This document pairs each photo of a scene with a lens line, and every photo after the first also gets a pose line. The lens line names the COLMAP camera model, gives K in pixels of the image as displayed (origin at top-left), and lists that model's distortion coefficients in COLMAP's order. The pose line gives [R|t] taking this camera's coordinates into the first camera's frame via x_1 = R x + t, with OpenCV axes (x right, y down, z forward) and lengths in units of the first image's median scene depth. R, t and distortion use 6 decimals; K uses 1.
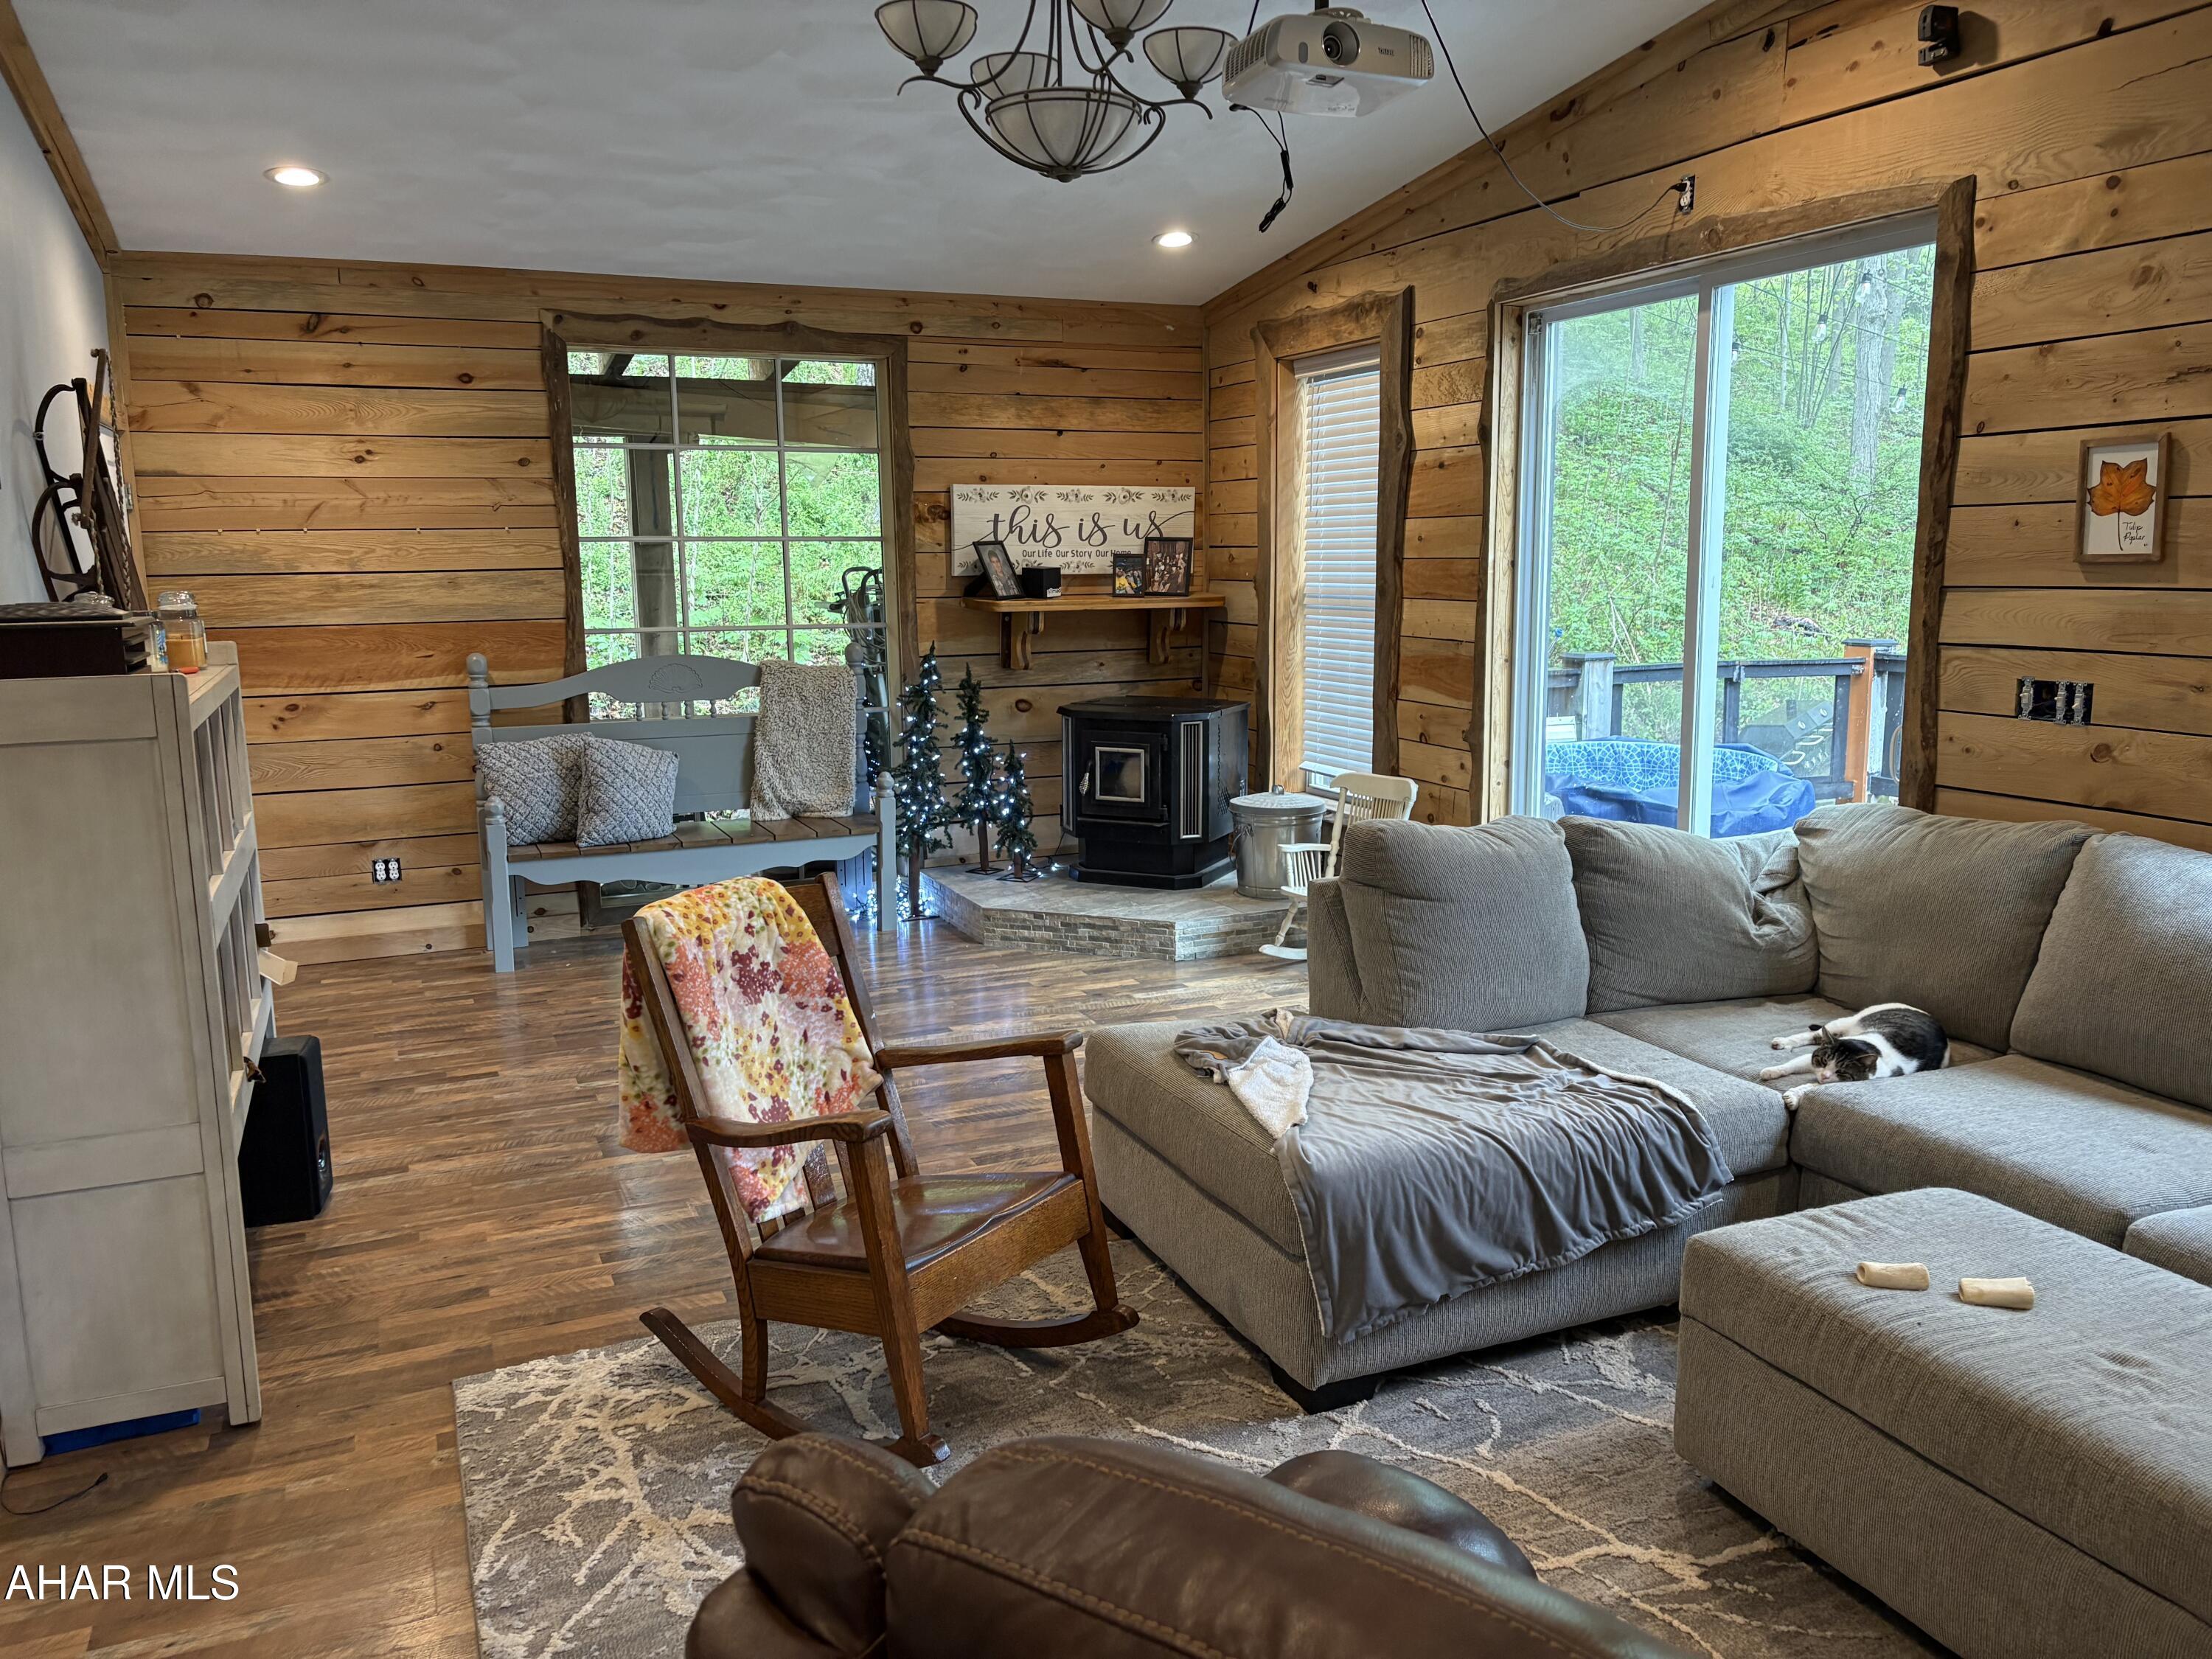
lens RADIAL K [[1674.9, 0, 1127.3], [0, 1674.9, 839.0], [0, 0, 1]] dist [0.059843, -0.069846]
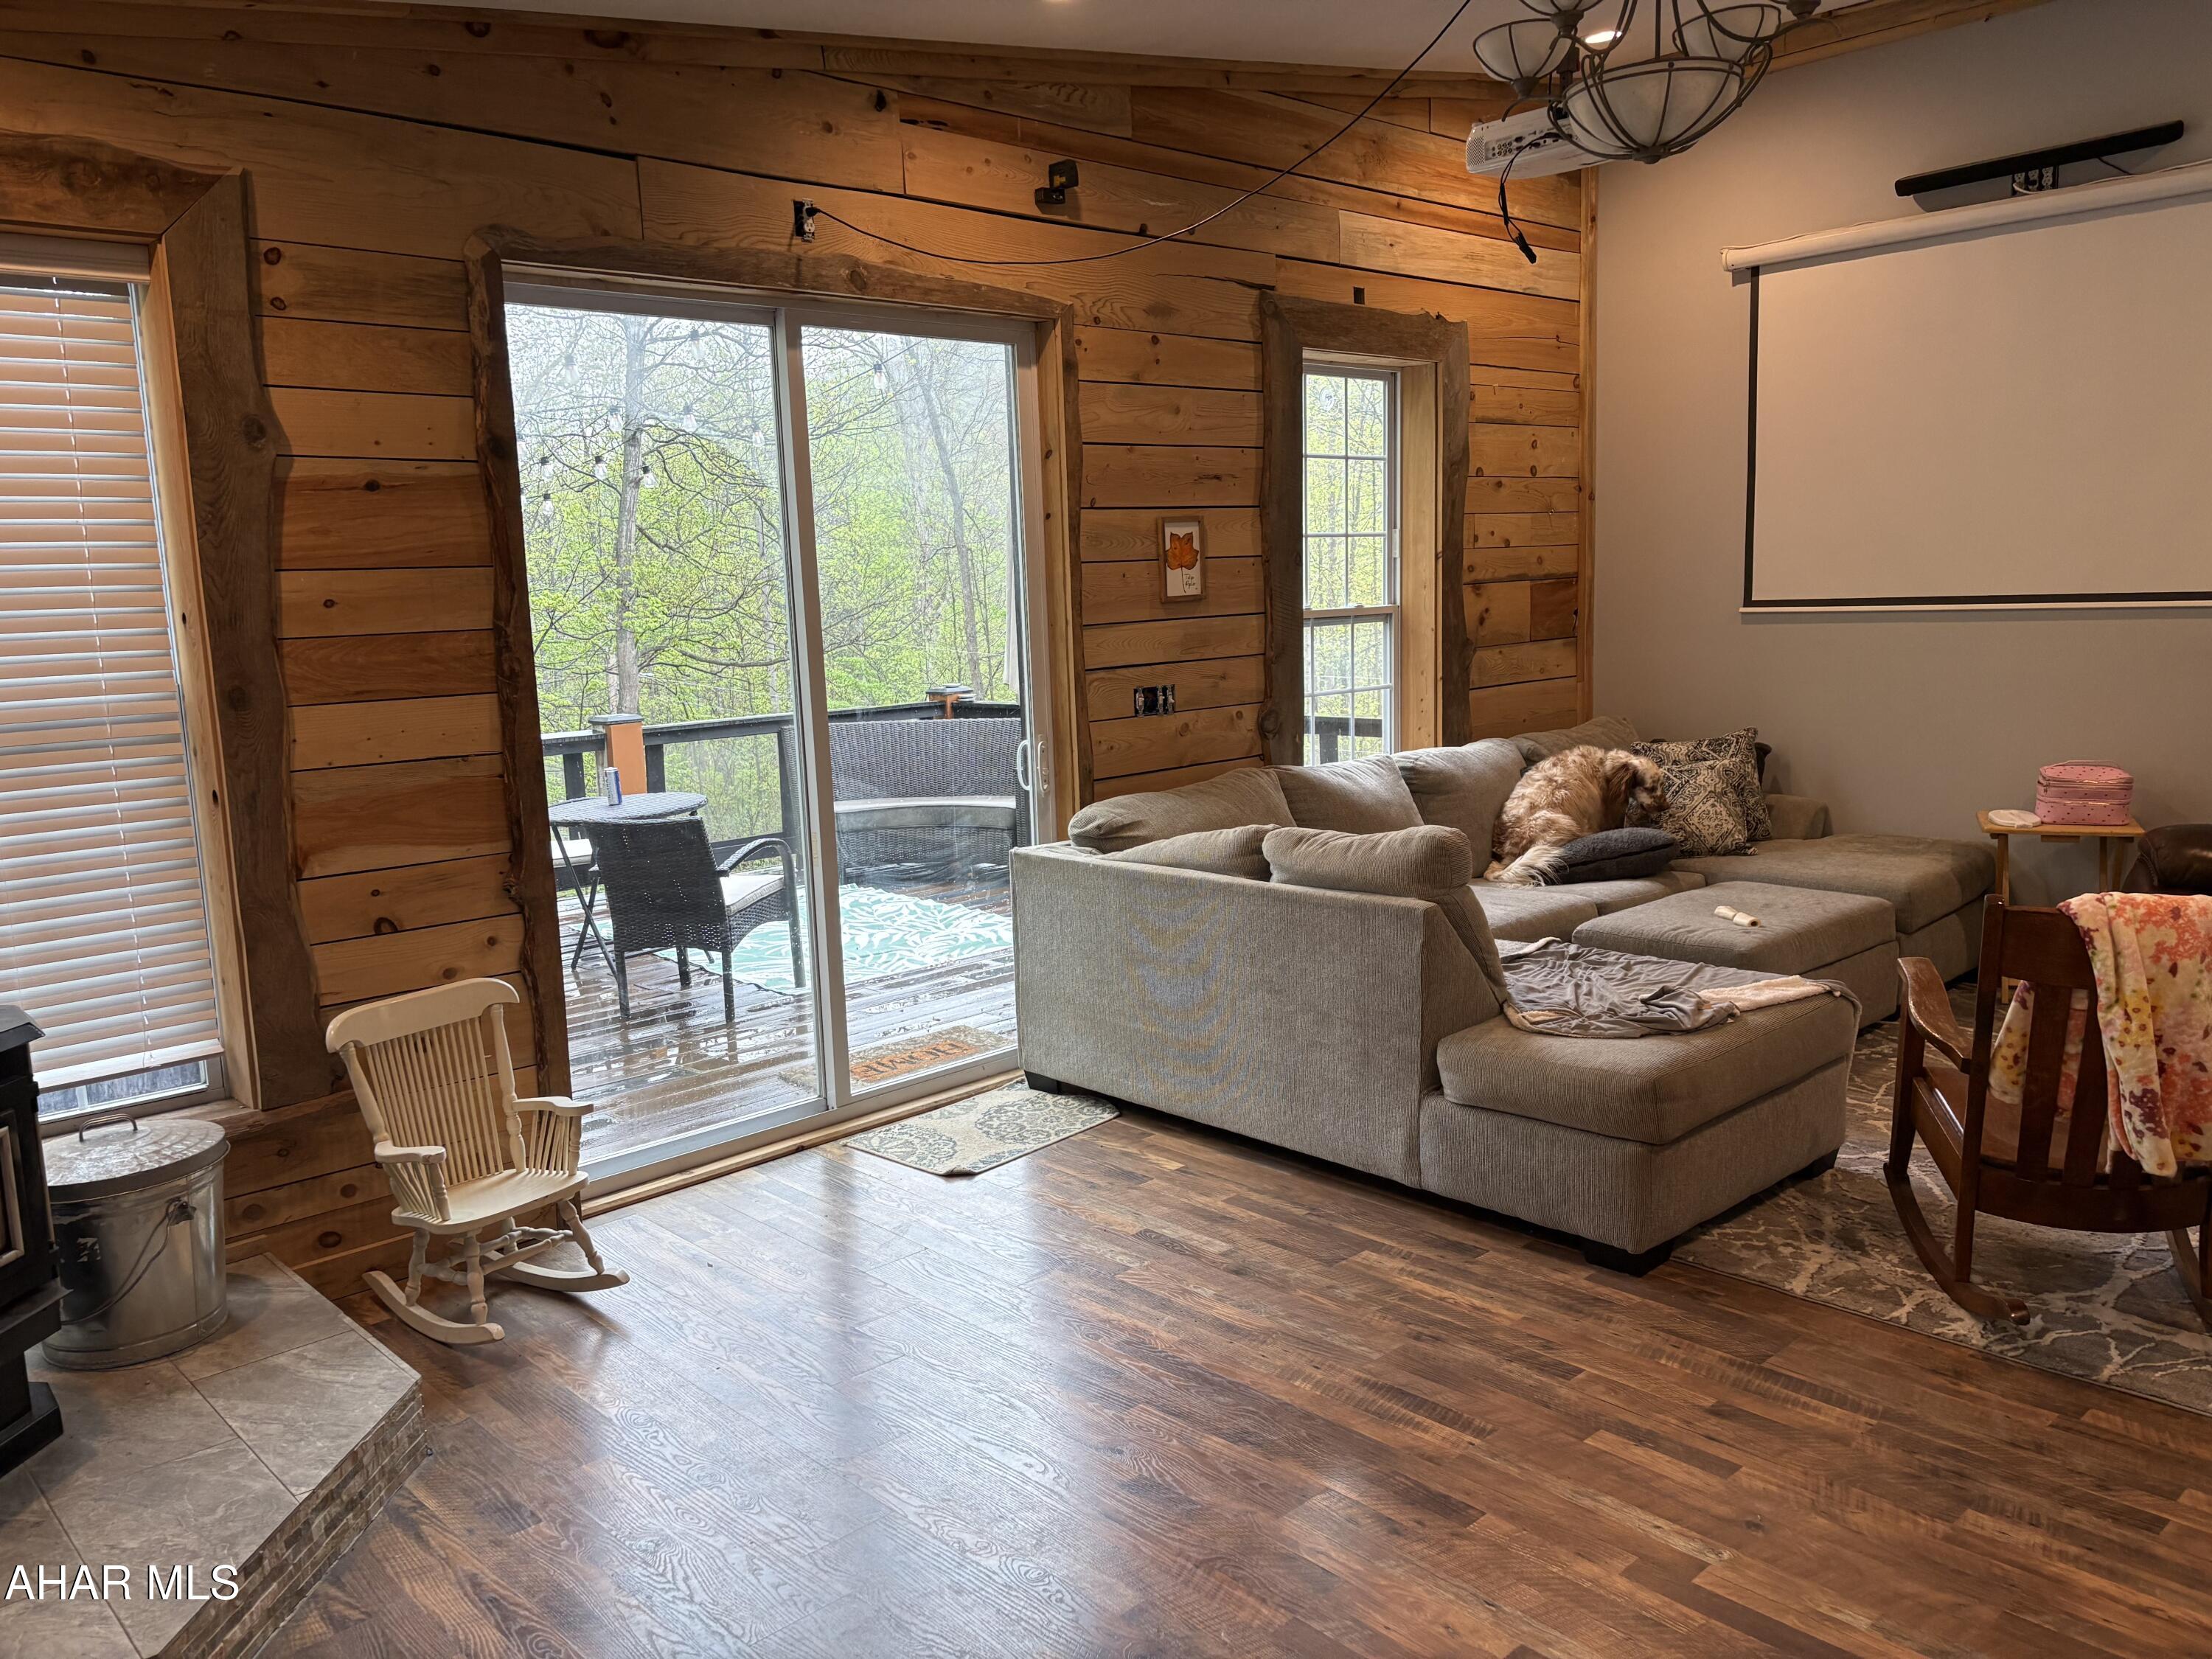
lens RADIAL K [[1674.9, 0, 1095.2], [0, 1674.9, 840.0], [0, 0, 1]] dist [0.059843, -0.069846]
pose [[-0.321576, -0.119050, 0.939370, -0.492378], [0.203346, 0.960236, 0.191306, -0.159229], [-0.924792, 0.252536, -0.284580, 0.950859]]
